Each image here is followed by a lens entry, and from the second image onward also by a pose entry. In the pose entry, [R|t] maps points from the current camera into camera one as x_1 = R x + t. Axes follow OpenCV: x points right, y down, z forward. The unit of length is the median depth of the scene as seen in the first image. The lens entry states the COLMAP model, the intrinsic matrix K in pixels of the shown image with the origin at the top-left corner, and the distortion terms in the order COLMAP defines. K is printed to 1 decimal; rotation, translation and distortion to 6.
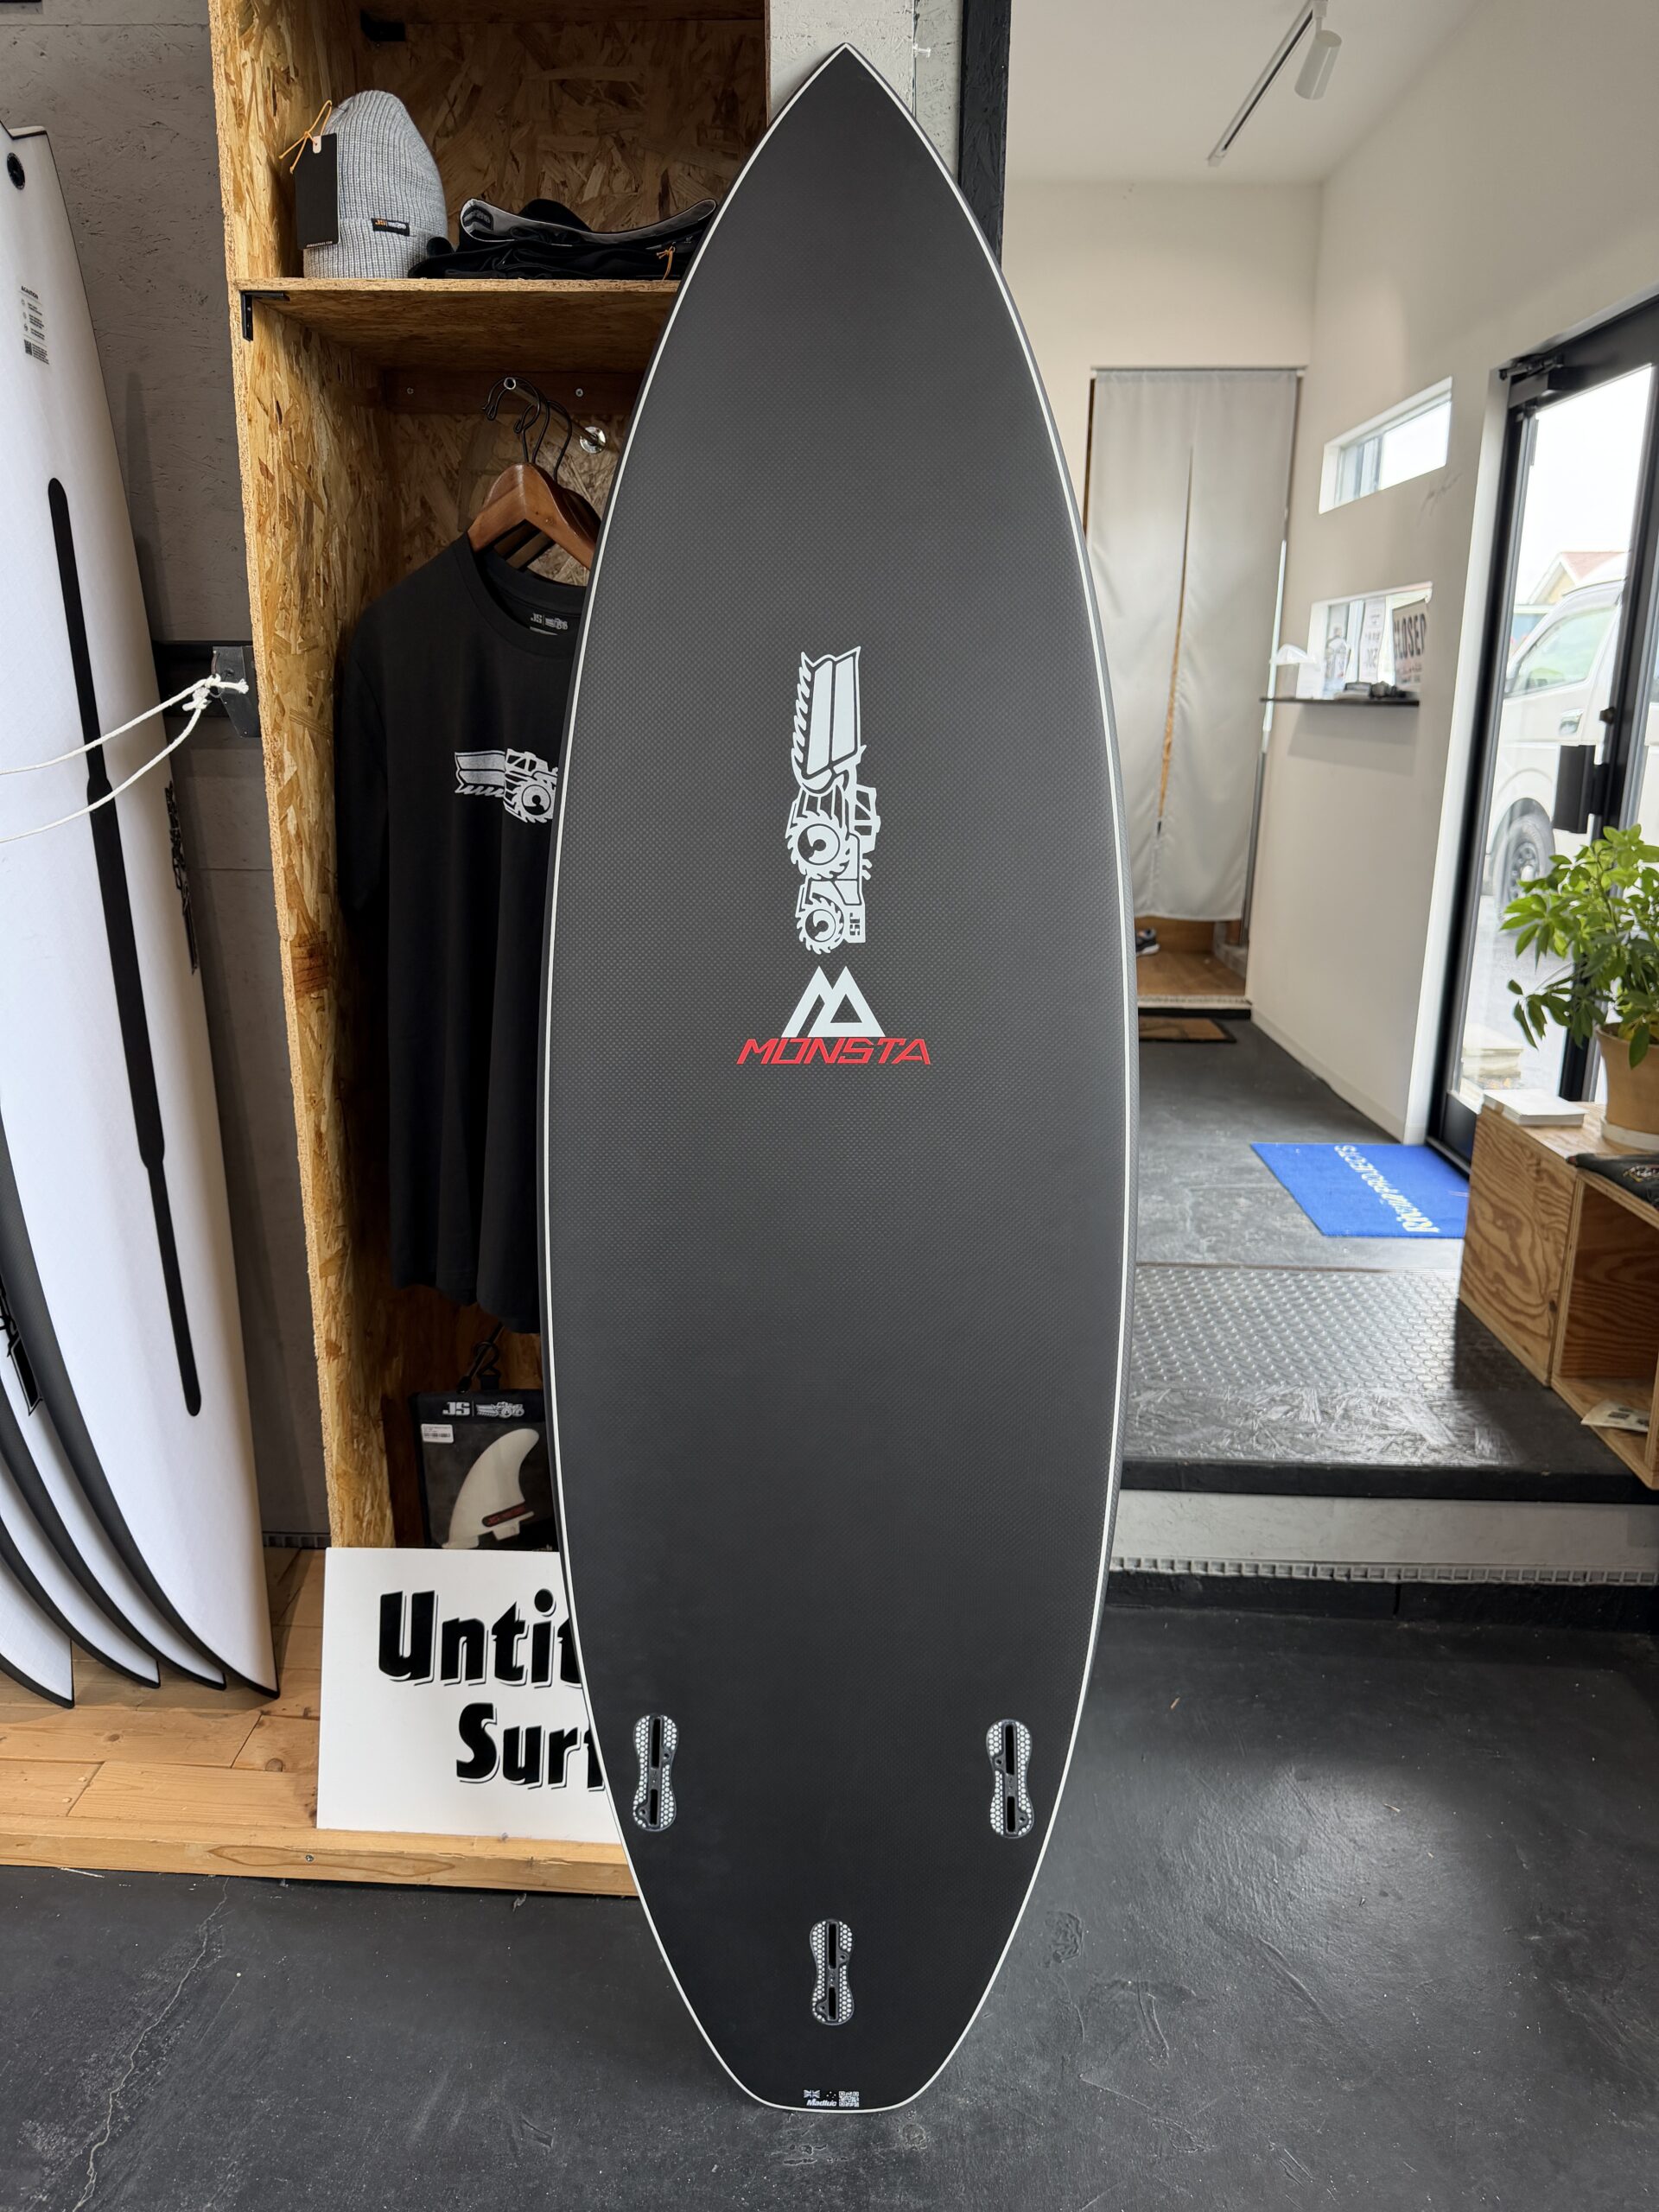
lens RADIAL K [[1548.1, 0, 831.4], [0, 1548.1, 1105.9], [0, 0, 1]] dist [-0.001627, -0.005058]
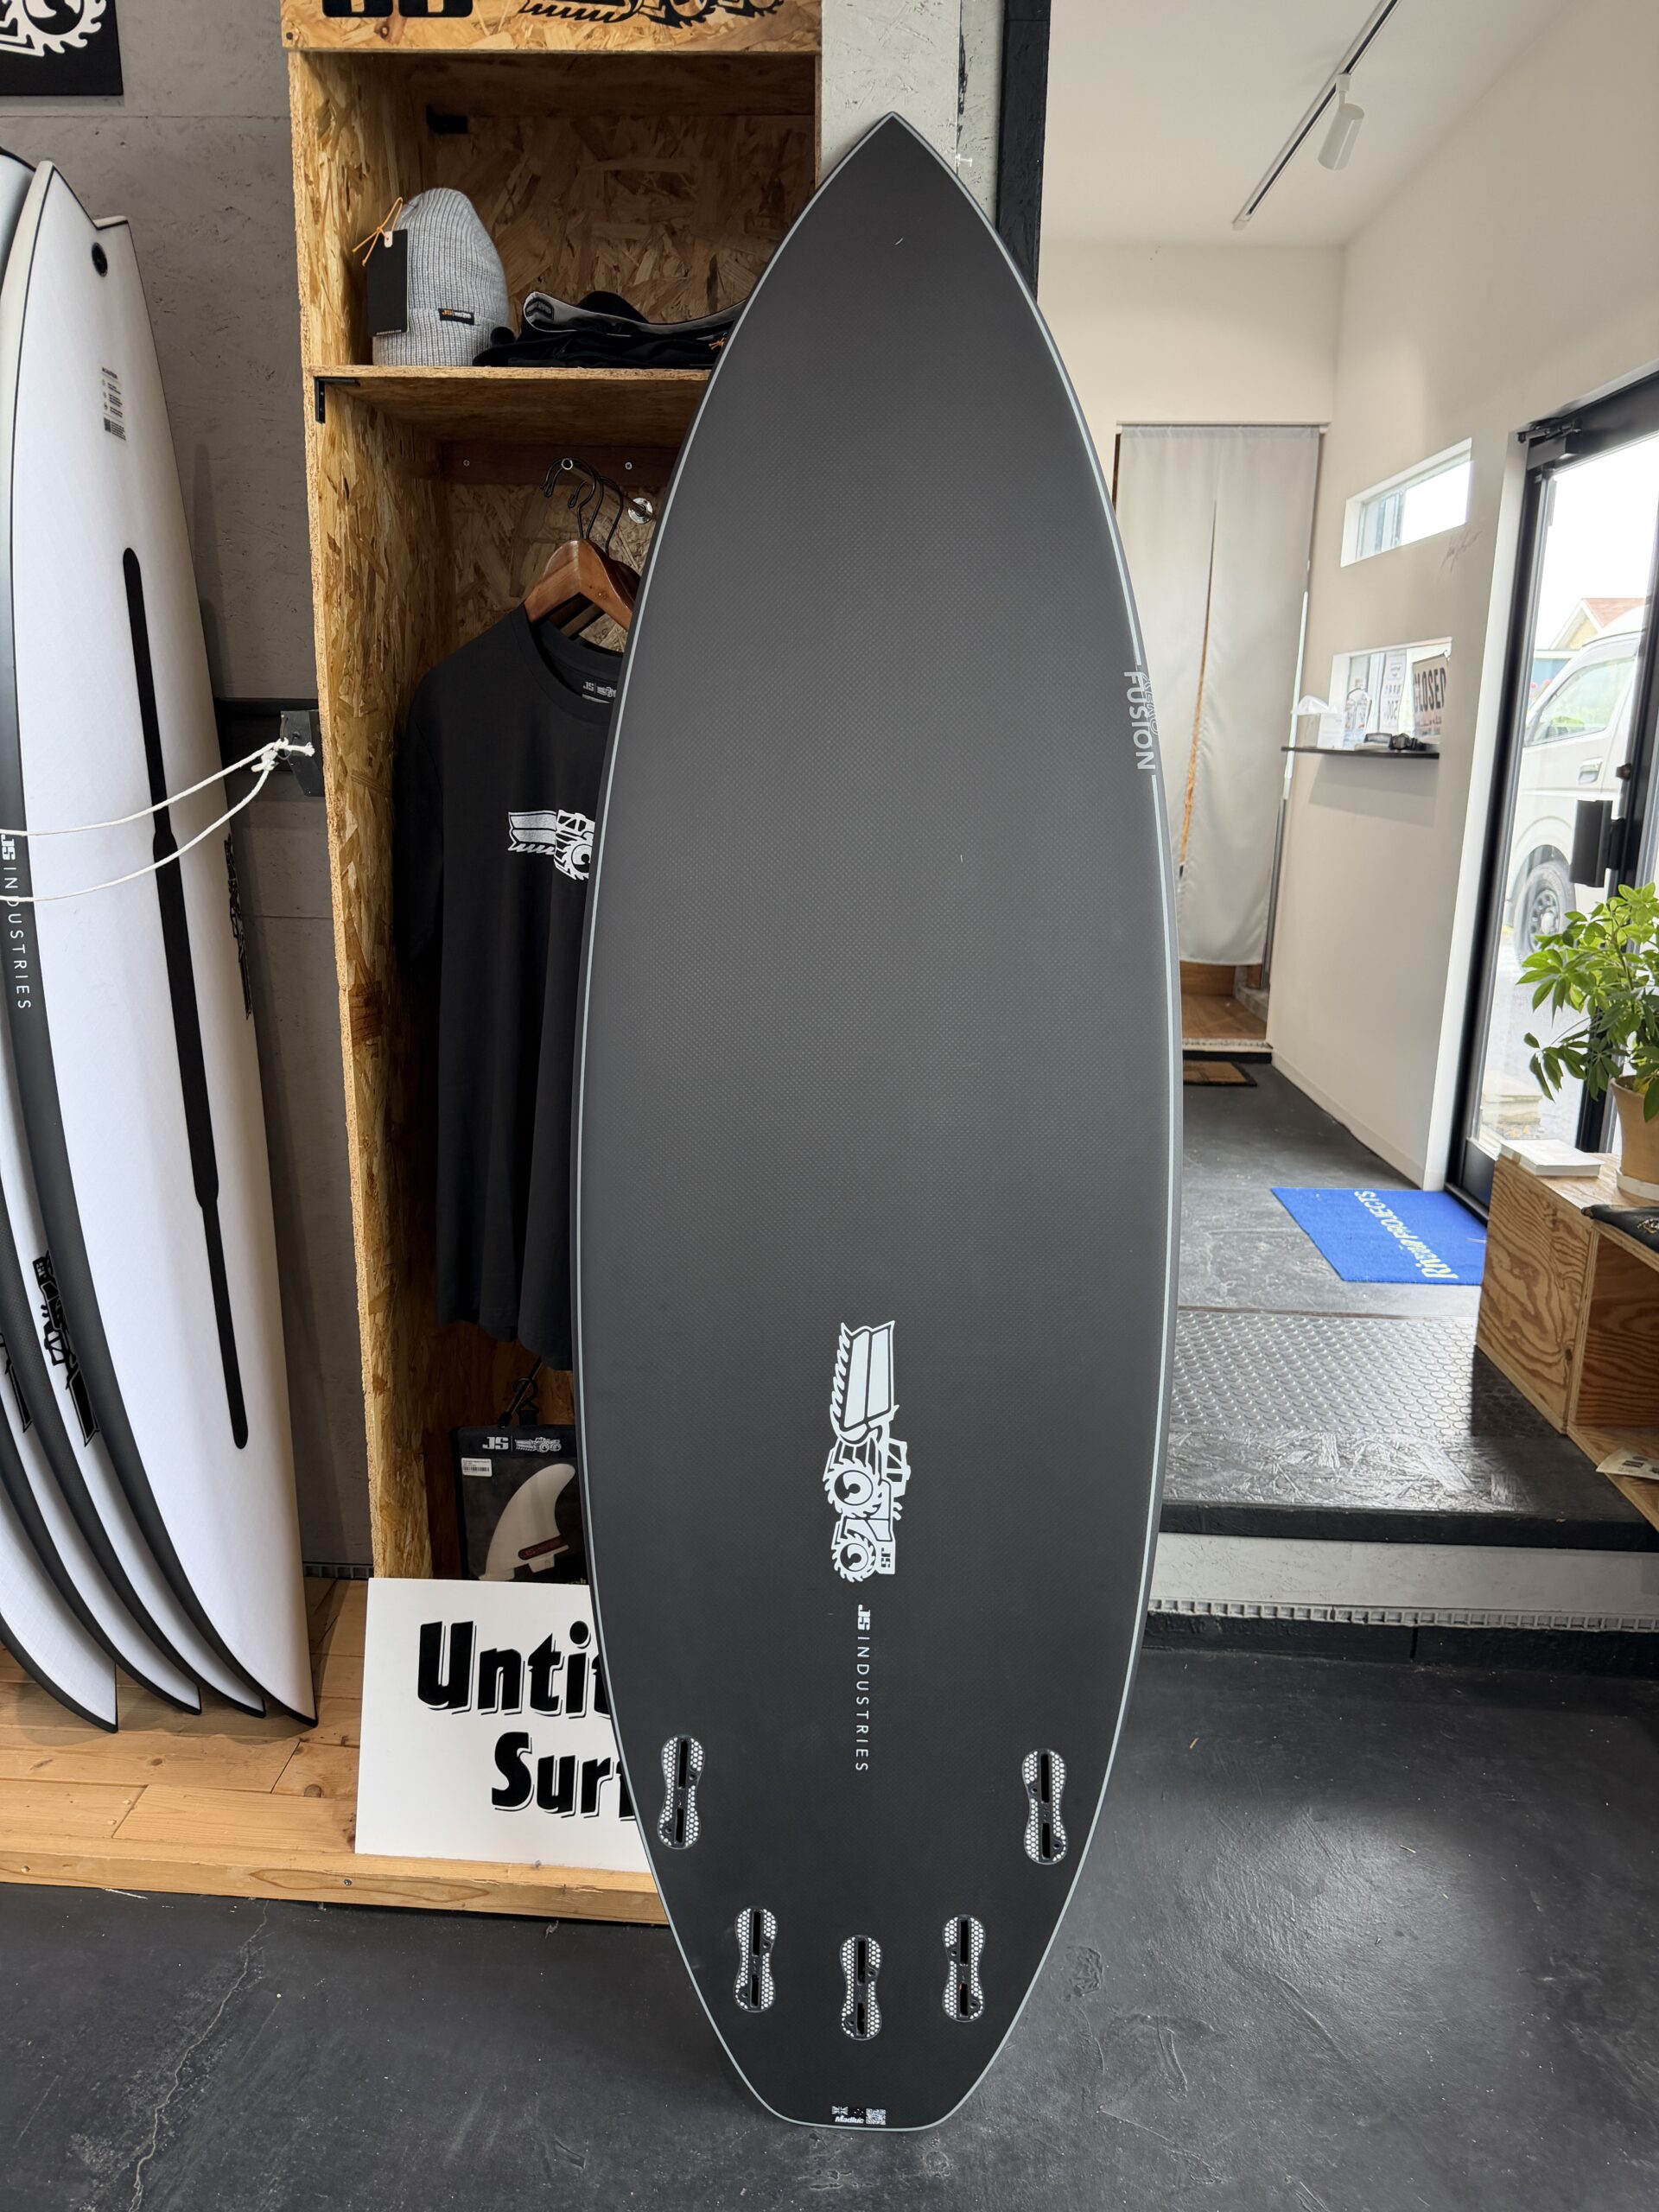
lens RADIAL K [[1547.9, 0, 836.6], [0, 1547.9, 1106.2], [0, 0, 1]] dist [-0.000803, -0.005576]
pose [[0.999906, 0.010223, -0.009132, -0.009292], [-0.010428, 0.999688, -0.022699, -0.007974], [0.008897, 0.022792, 0.999701, -0.033066]]
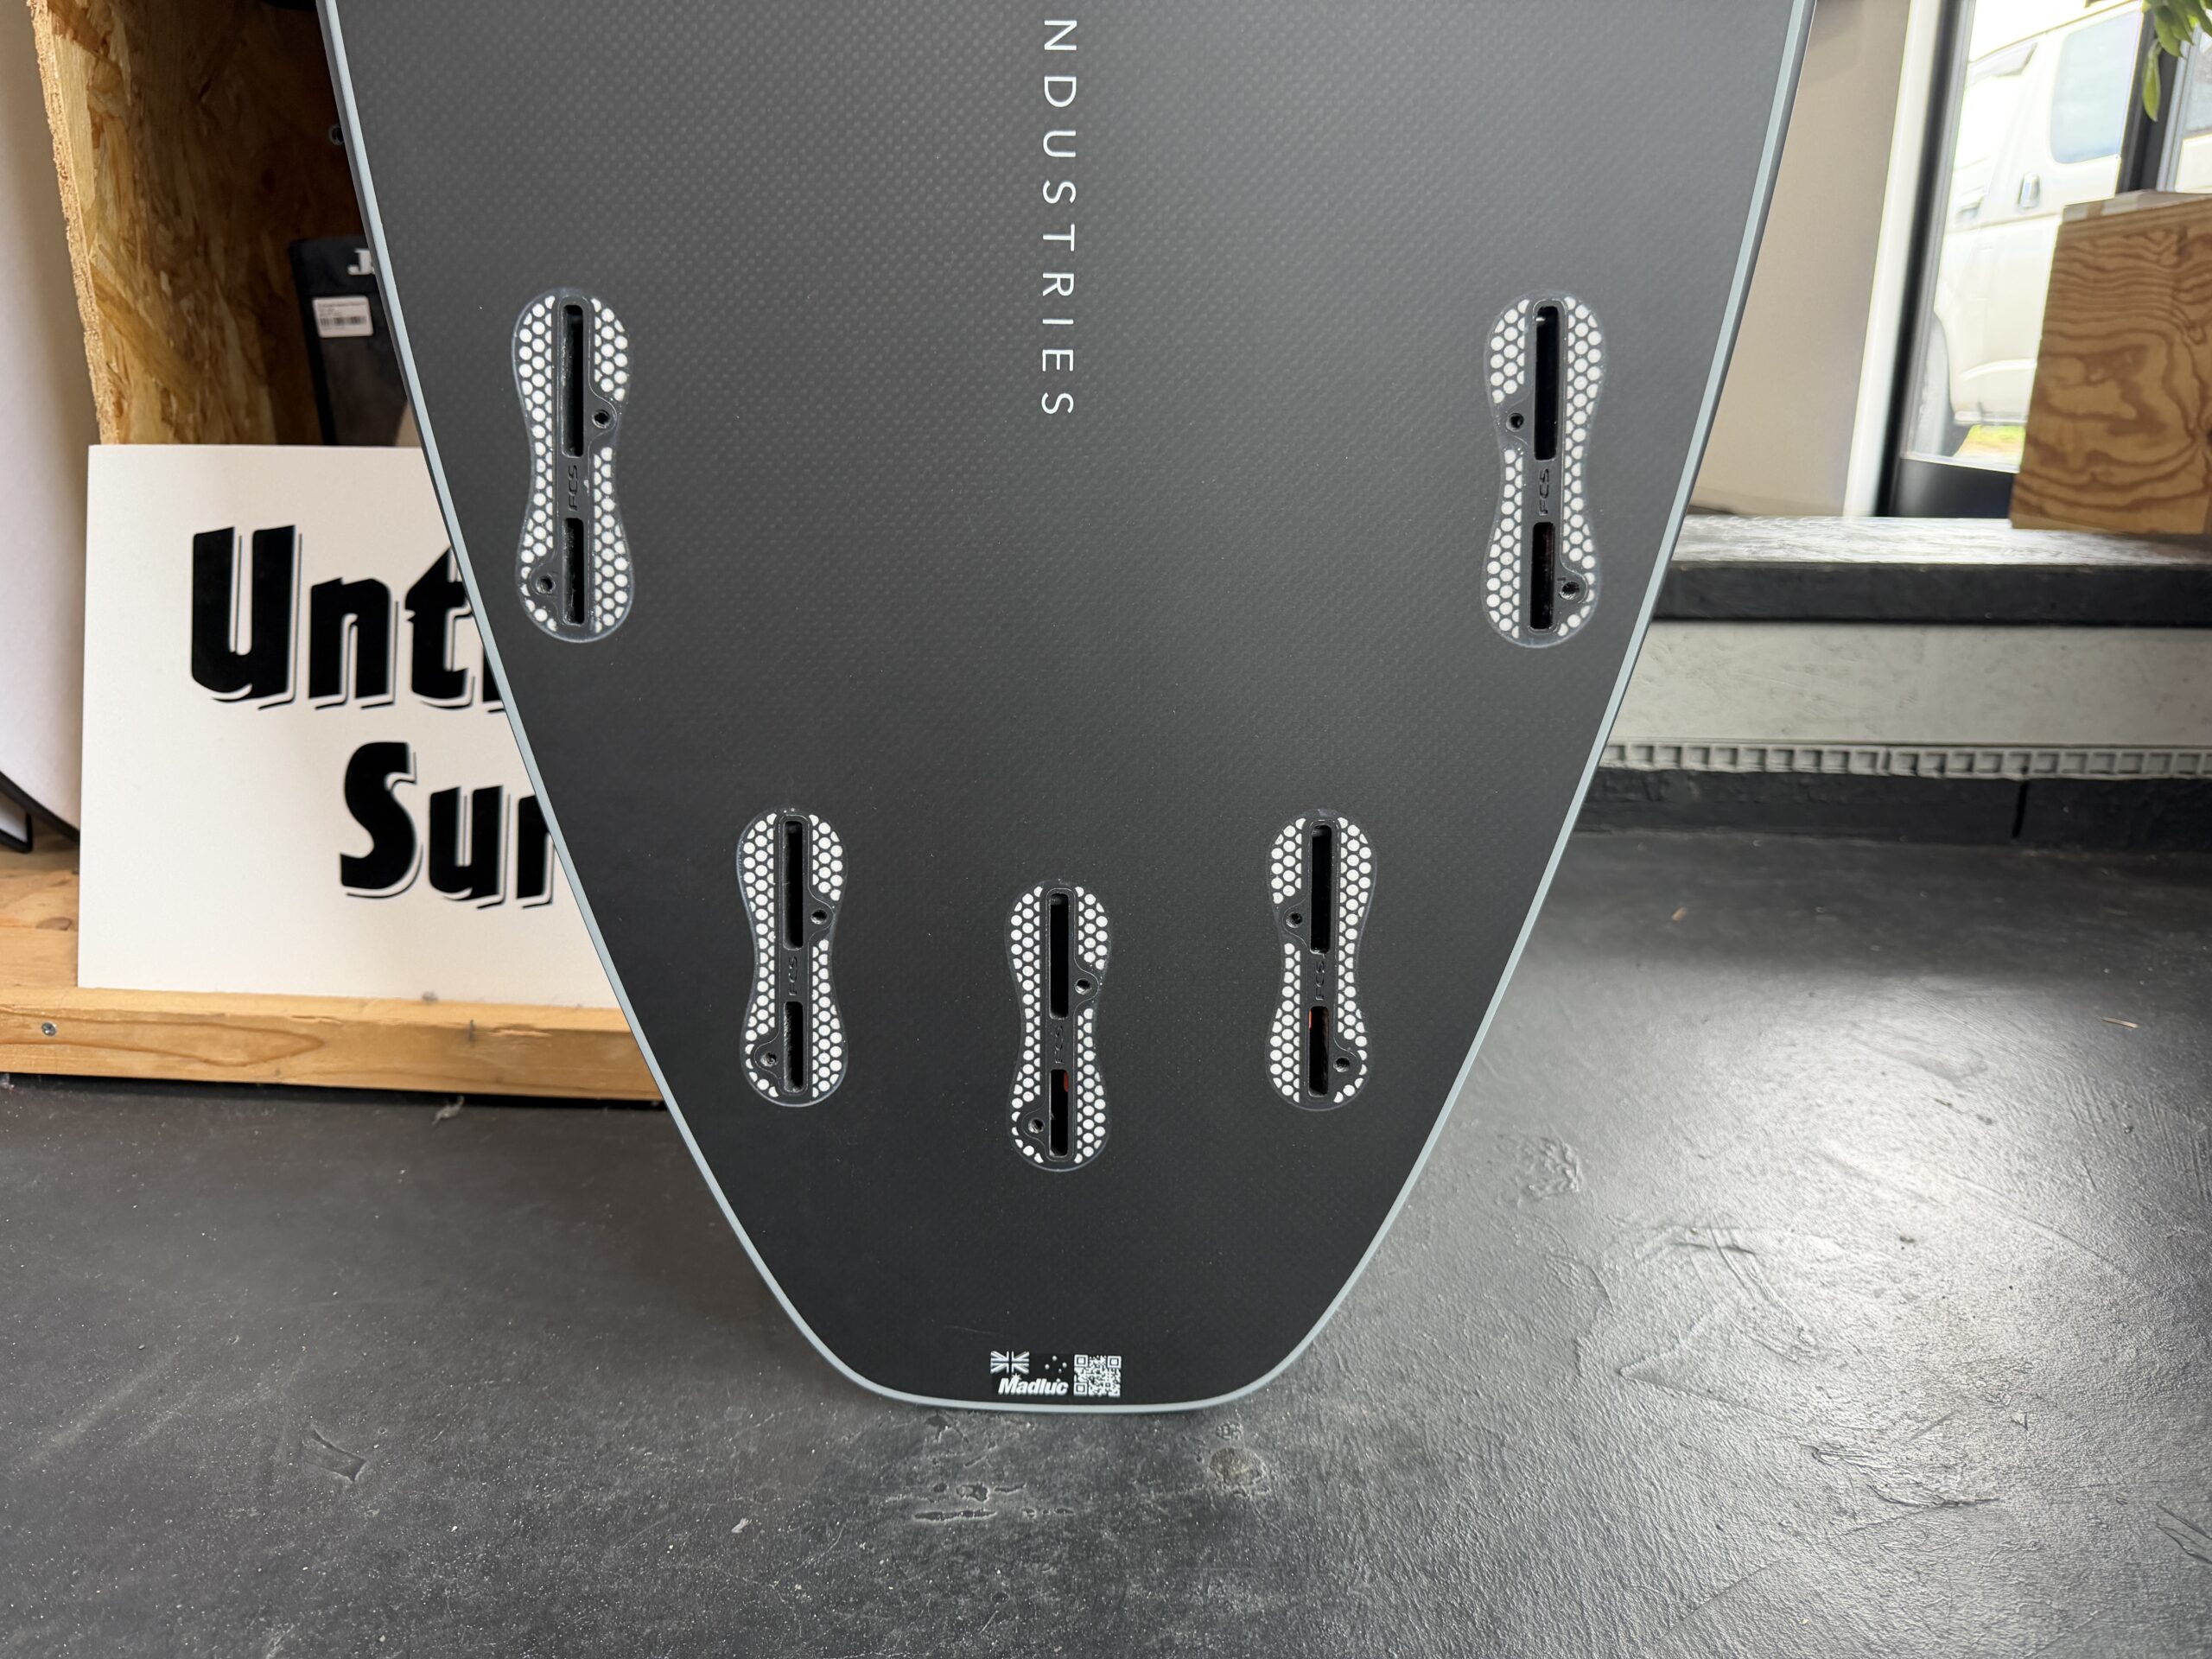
lens RADIAL K [[1568.8, 0, 1096.7], [0, 1568.8, 831.3], [0, 0, 1]] dist [-0.013718, -0.000300]
pose [[0.999739, -0.000195, -0.022842, 0.020883], [0.000744, 0.999711, 0.024022, 0.402651], [0.022831, -0.024032, 0.999450, 0.486362]]
